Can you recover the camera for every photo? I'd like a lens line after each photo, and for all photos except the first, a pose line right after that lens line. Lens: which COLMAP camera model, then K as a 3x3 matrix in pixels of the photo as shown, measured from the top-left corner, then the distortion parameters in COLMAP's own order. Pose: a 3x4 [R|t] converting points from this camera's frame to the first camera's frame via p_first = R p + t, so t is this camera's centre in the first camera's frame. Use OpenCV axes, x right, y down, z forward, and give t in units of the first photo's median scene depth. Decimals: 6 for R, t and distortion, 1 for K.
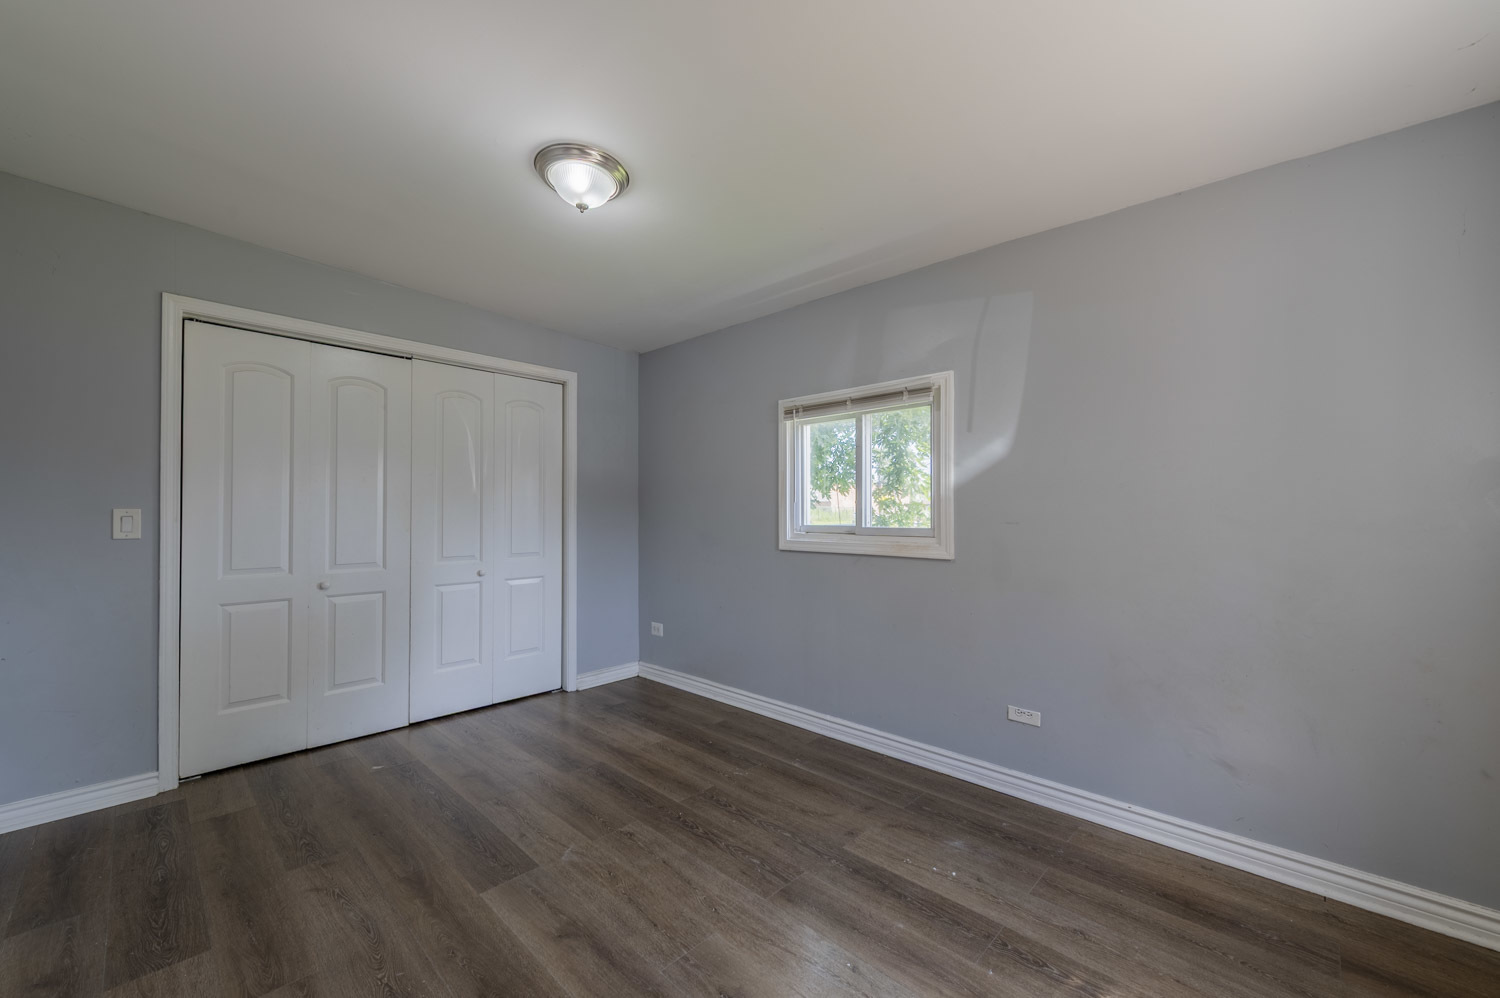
lens RADIAL K [[587.8, 0, 747.8], [0, 587.8, 503.8], [0, 0, 1]] dist [0.017388, -0.003346]
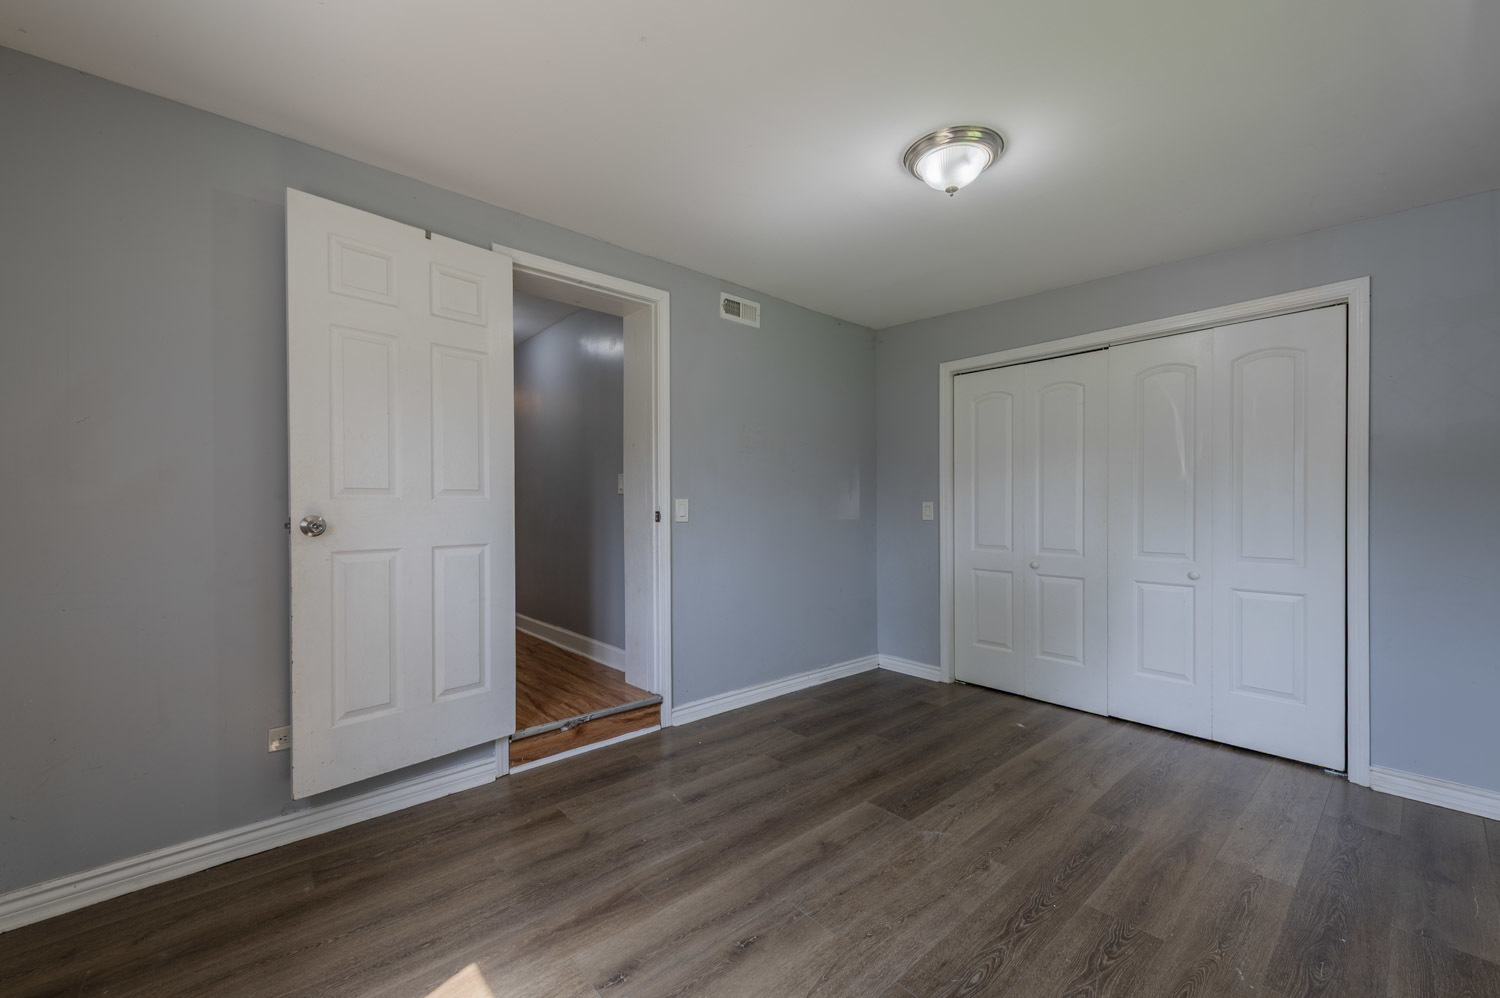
lens RADIAL K [[587.8, 0, 747.8], [0, 587.8, 503.8], [0, 0, 1]] dist [0.017388, -0.003346]
pose [[-0.084066, -0.002371, -0.996457, 0.568642], [0.017911, 0.999832, -0.003890, 0.010238], [0.996299, -0.018174, -0.084009, 0.582896]]
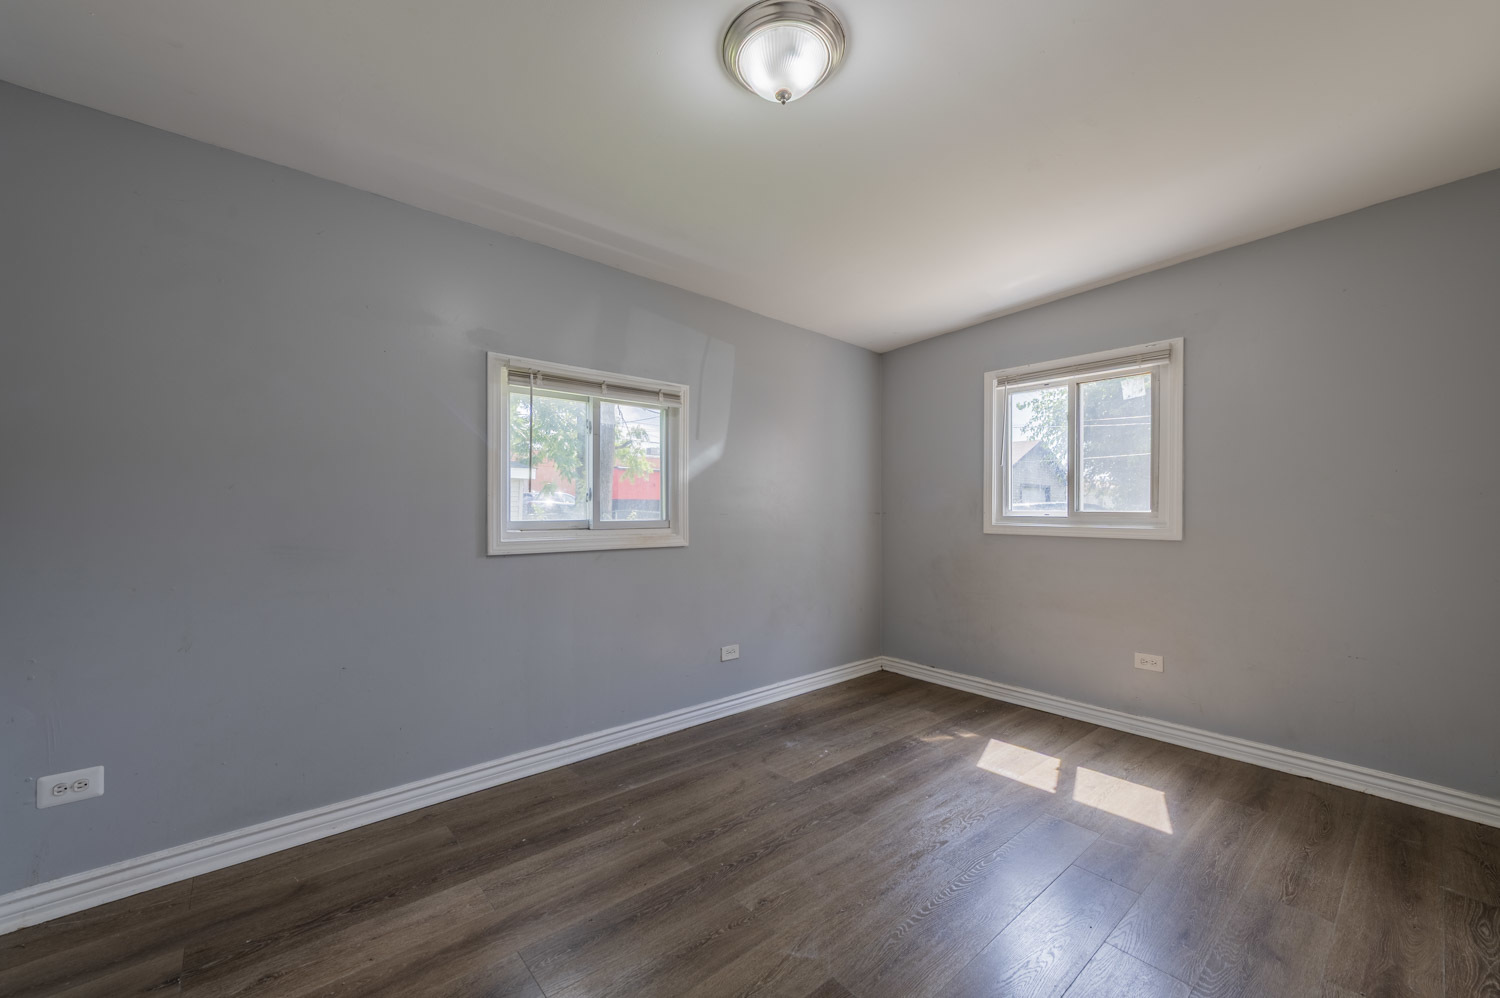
lens RADIAL K [[587.8, 0, 747.8], [0, 587.8, 503.8], [0, 0, 1]] dist [0.017388, -0.003346]
pose [[0.091391, 0.007655, 0.995786, -0.809495], [-0.020319, 0.999777, -0.005821, 0.014105], [-0.995608, -0.019702, 0.091527, 0.762840]]
